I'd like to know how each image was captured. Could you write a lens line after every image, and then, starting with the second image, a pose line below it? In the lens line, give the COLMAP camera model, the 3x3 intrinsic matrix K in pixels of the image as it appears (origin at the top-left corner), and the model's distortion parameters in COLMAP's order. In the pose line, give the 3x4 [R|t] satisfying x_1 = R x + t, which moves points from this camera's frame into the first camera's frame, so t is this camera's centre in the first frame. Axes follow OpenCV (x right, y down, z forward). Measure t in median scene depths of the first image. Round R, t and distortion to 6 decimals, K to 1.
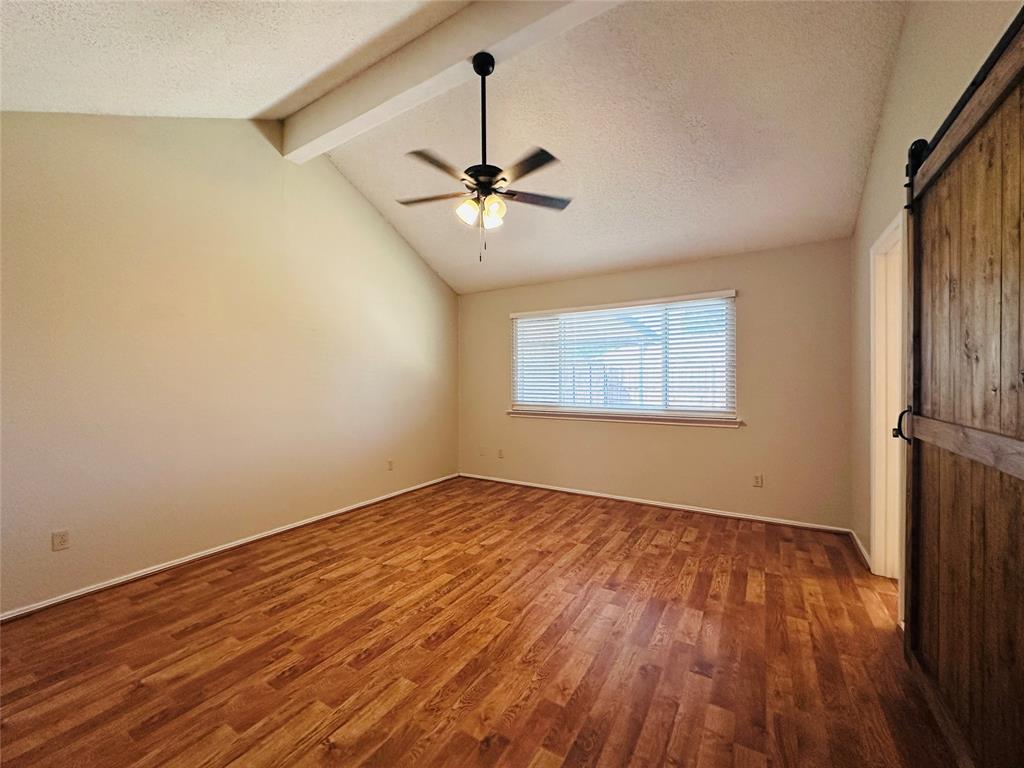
lens RADIAL K [[409.1, 0, 512.0], [0, 409.1, 384.0], [0, 0, 1]] dist [-0.002028, -0.000060]
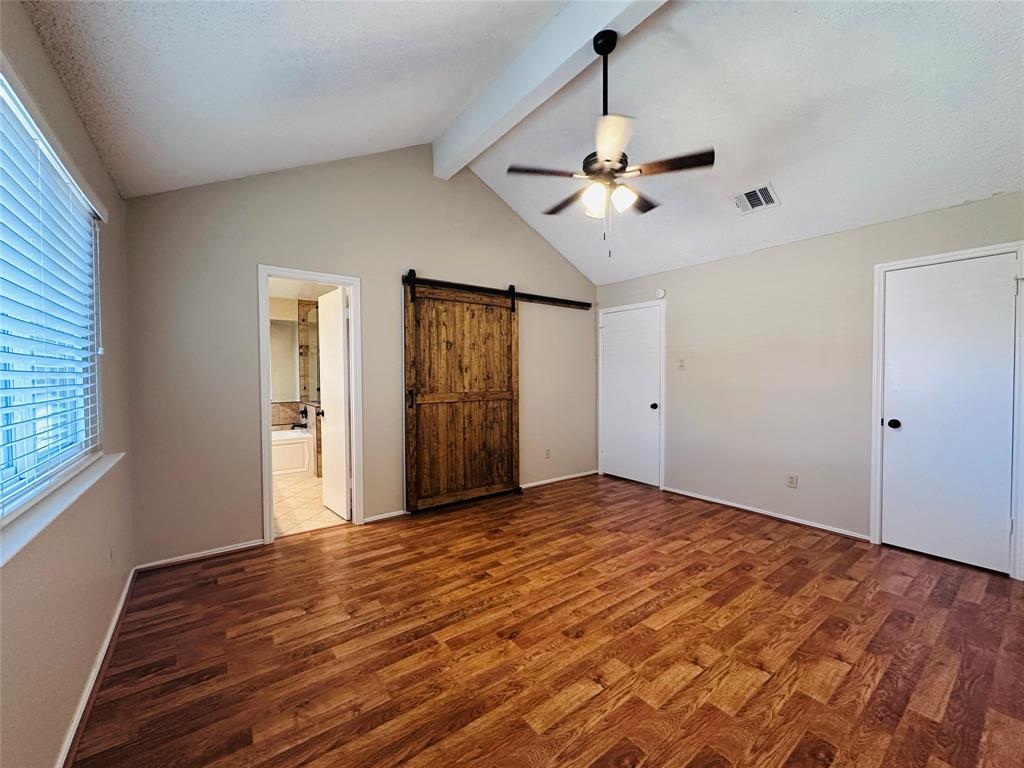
lens RADIAL K [[409.1, 0, 512.0], [0, 409.1, 384.0], [0, 0, 1]] dist [-0.002028, -0.000060]
pose [[-0.930683, 0.001425, 0.365825, -0.203469], [0.012360, 0.999544, 0.027552, -0.020896], [-0.365619, 0.030164, -0.930276, 1.899439]]
